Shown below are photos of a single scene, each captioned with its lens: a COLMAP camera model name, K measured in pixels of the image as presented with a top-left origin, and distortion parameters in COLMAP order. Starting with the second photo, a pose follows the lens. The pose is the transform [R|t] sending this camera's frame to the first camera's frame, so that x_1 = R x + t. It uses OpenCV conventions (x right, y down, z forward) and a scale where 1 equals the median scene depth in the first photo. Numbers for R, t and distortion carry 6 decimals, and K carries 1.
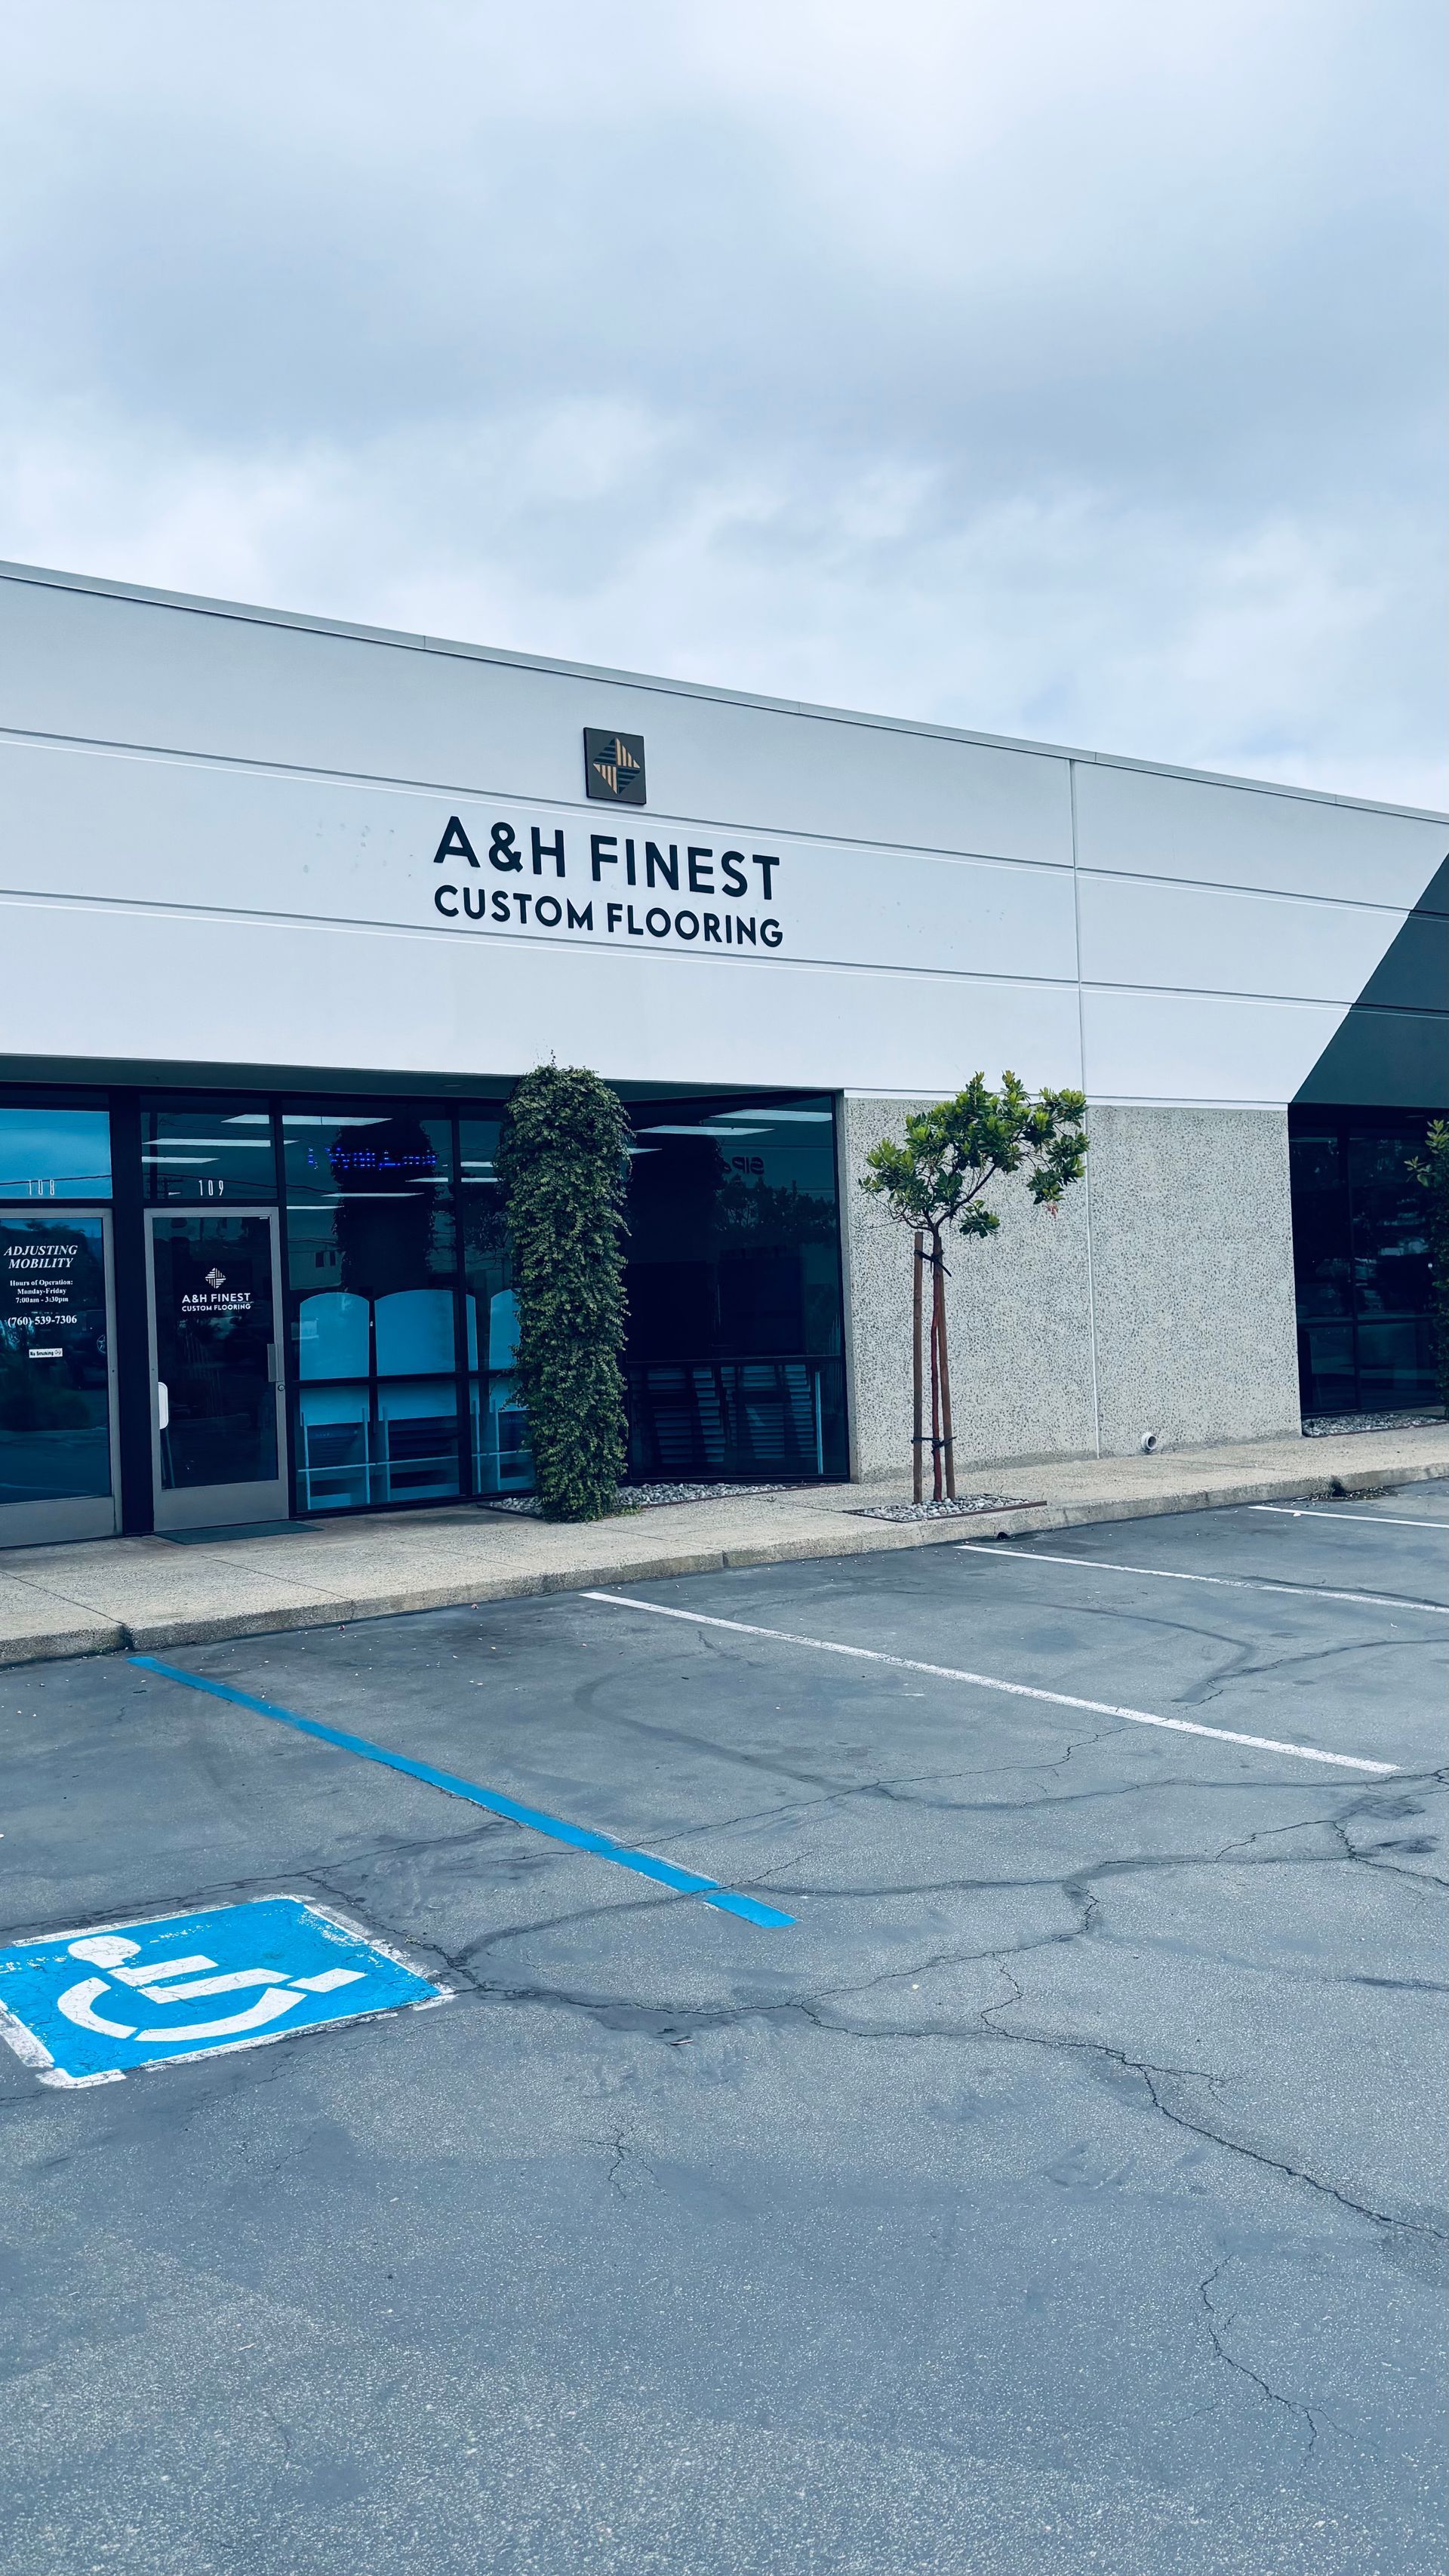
lens RADIAL K [[1943.3, 0, 724.5], [0, 1943.3, 1288.0], [0, 0, 1]] dist [0.128243, -0.198337]
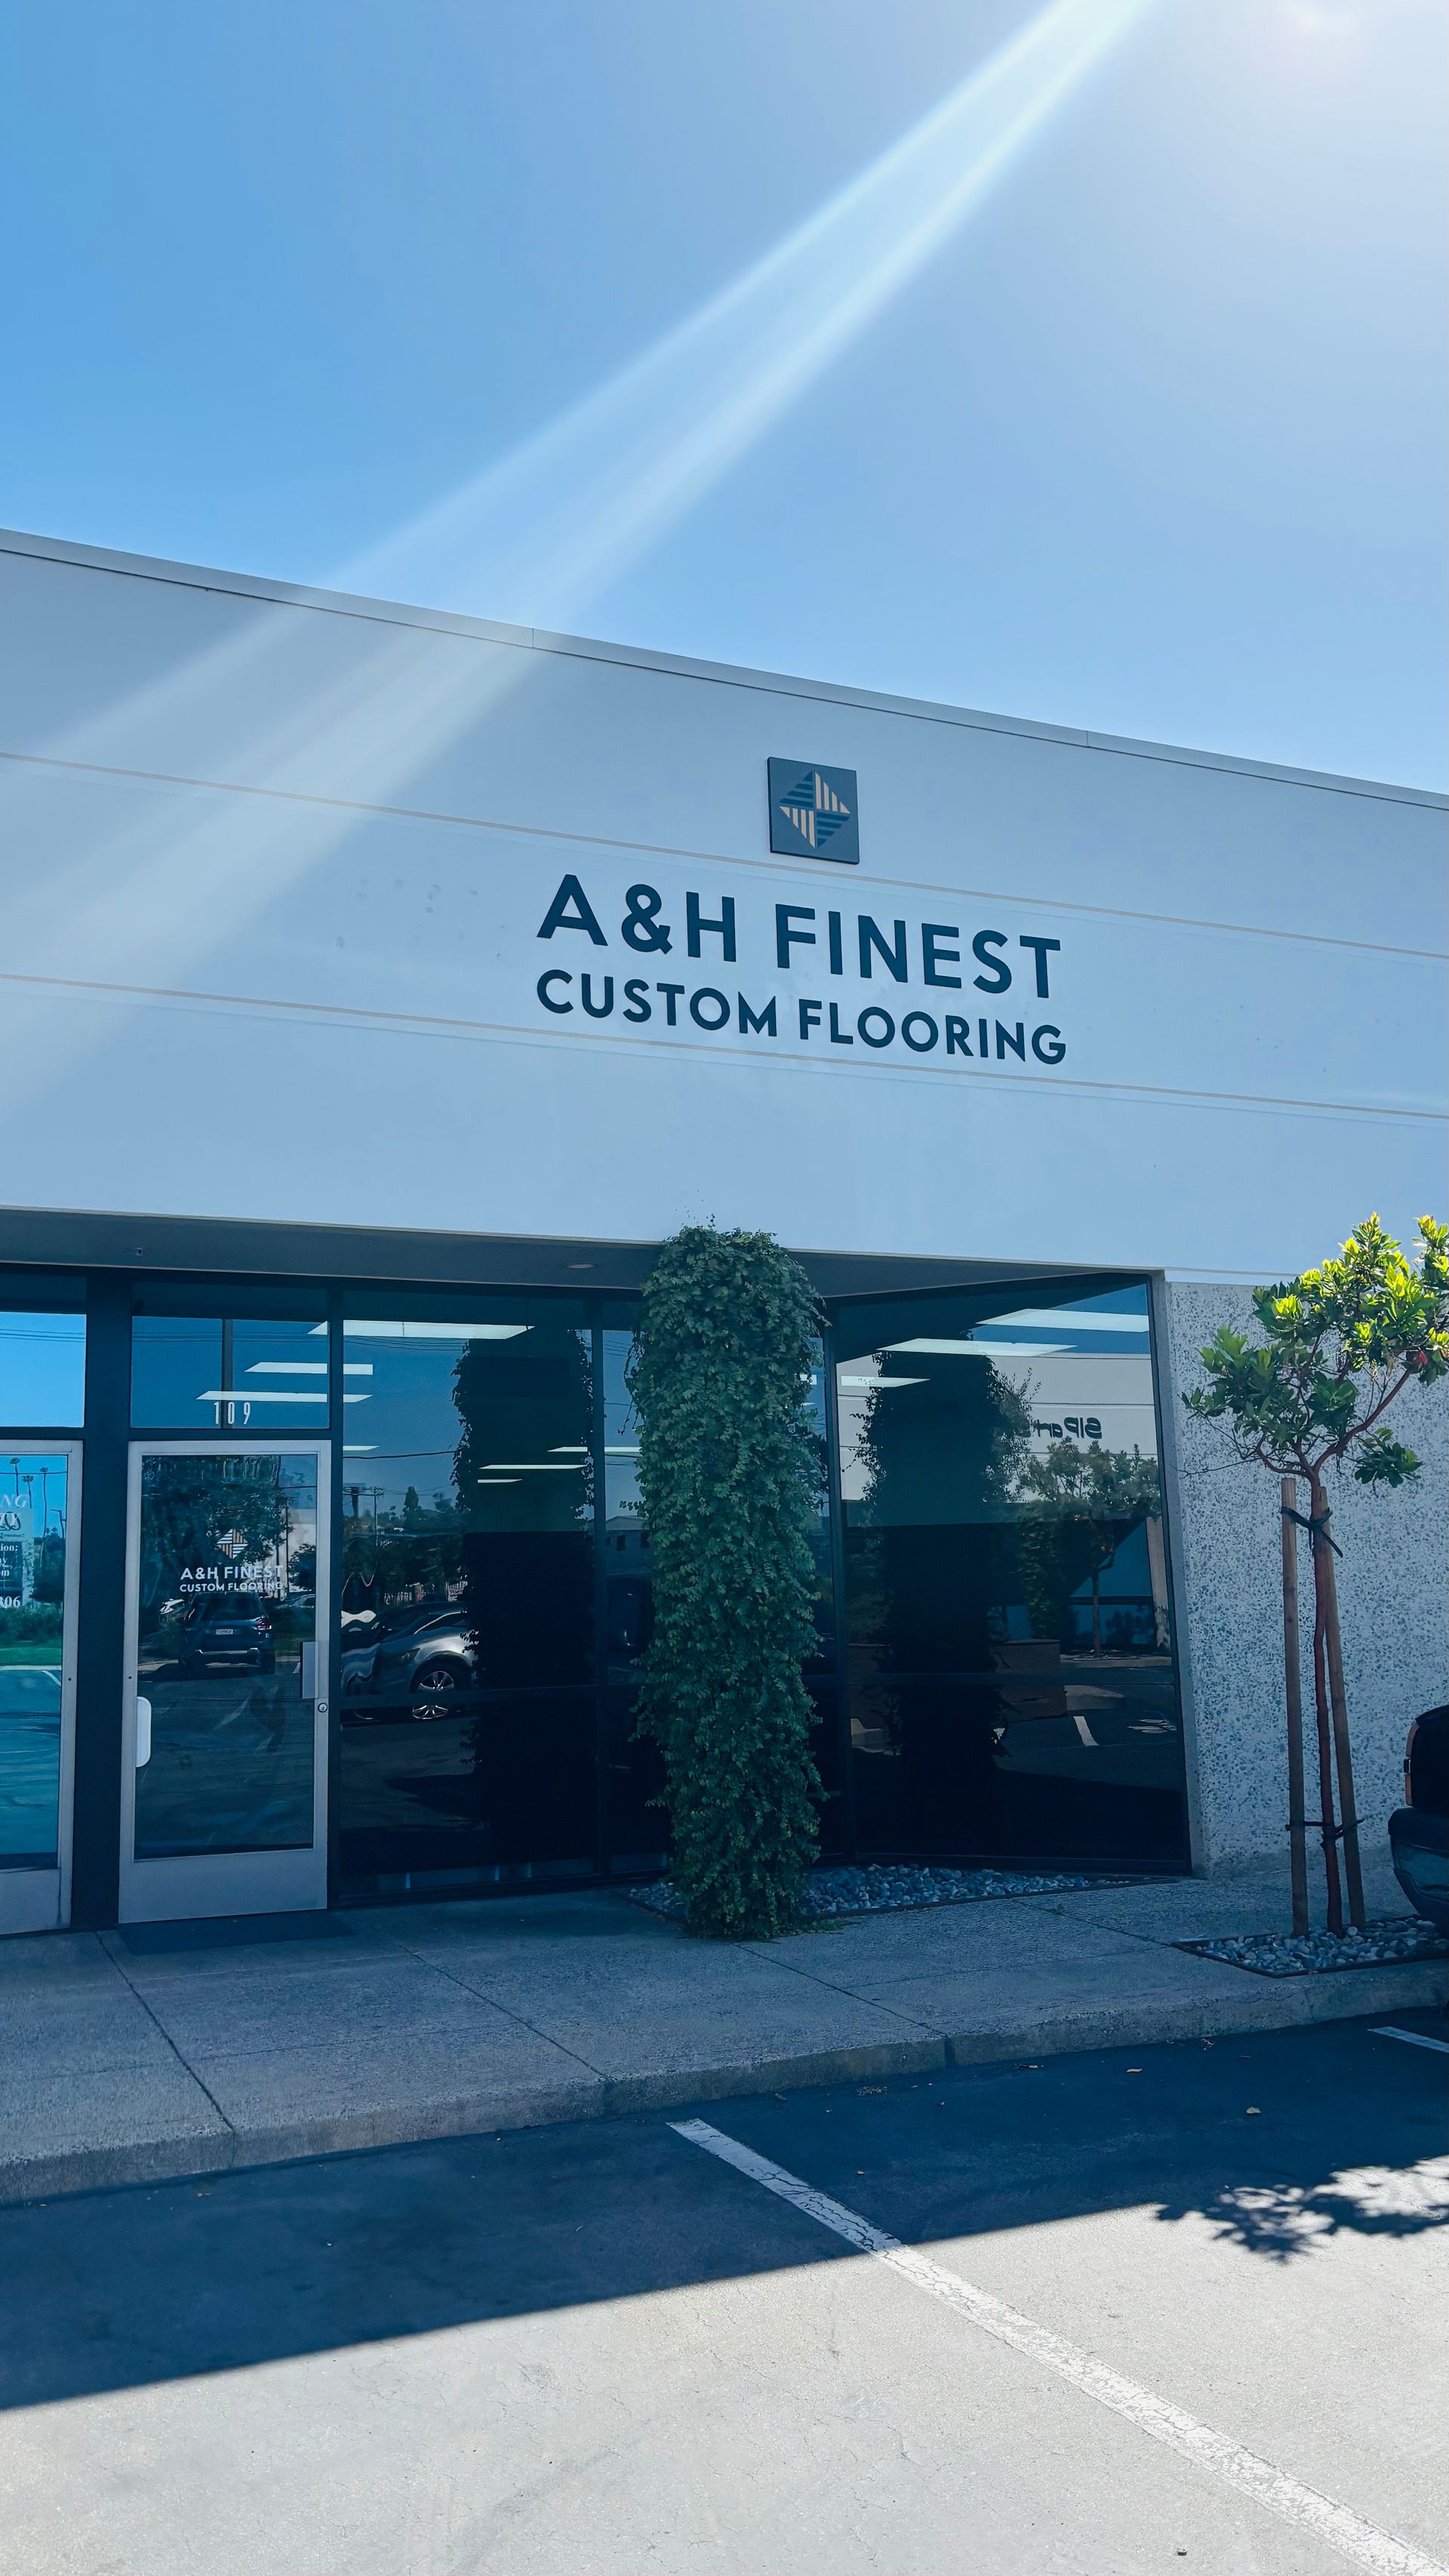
lens RADIAL K [[1943.3, 0, 724.5], [0, 1943.3, 1288.0], [0, 0, 1]] dist [0.128243, -0.198337]
pose [[0.983212, -0.015564, -0.181804, 0.037898], [-0.010724, 0.989704, -0.142725, 0.002515], [0.182153, 0.142279, 0.972922, 0.343224]]
